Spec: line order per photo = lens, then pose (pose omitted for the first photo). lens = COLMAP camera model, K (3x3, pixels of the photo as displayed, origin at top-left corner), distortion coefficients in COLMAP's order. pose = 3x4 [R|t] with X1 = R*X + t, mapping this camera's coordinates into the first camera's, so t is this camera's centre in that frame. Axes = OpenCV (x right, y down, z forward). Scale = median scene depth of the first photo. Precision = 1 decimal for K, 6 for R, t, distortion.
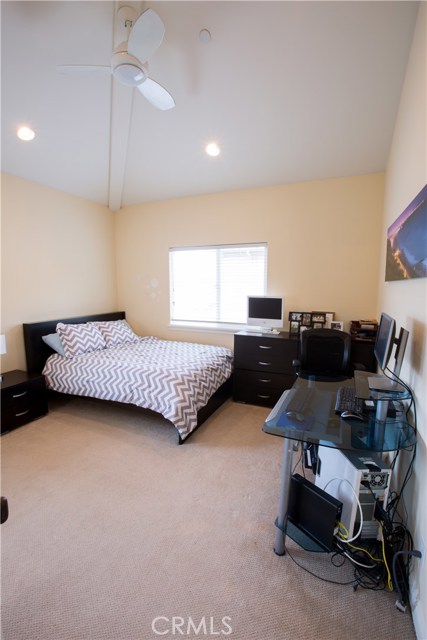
lens RADIAL K [[291.4, 0, 203.8], [0, 291.4, 321.5], [0, 0, 1]] dist [-0.042053, 0.001008]
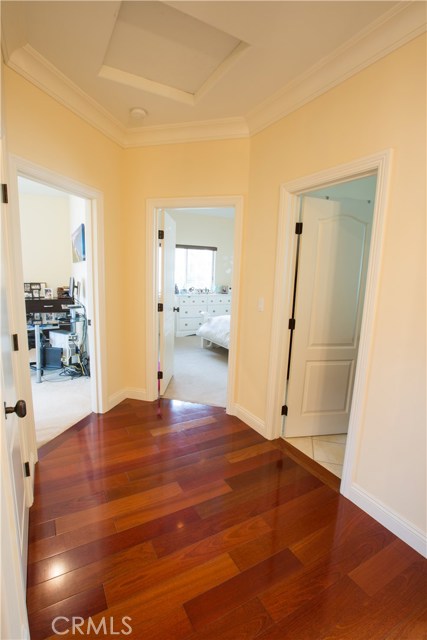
lens RADIAL K [[291.4, 0, 203.8], [0, 291.4, 321.5], [0, 0, 1]] dist [-0.042053, 0.001008]
pose [[0.587377, -0.122397, 0.800005, -0.713753], [0.072479, 0.992481, 0.098630, 0.197586], [-0.806062, 0.000051, 0.591831, -1.368697]]
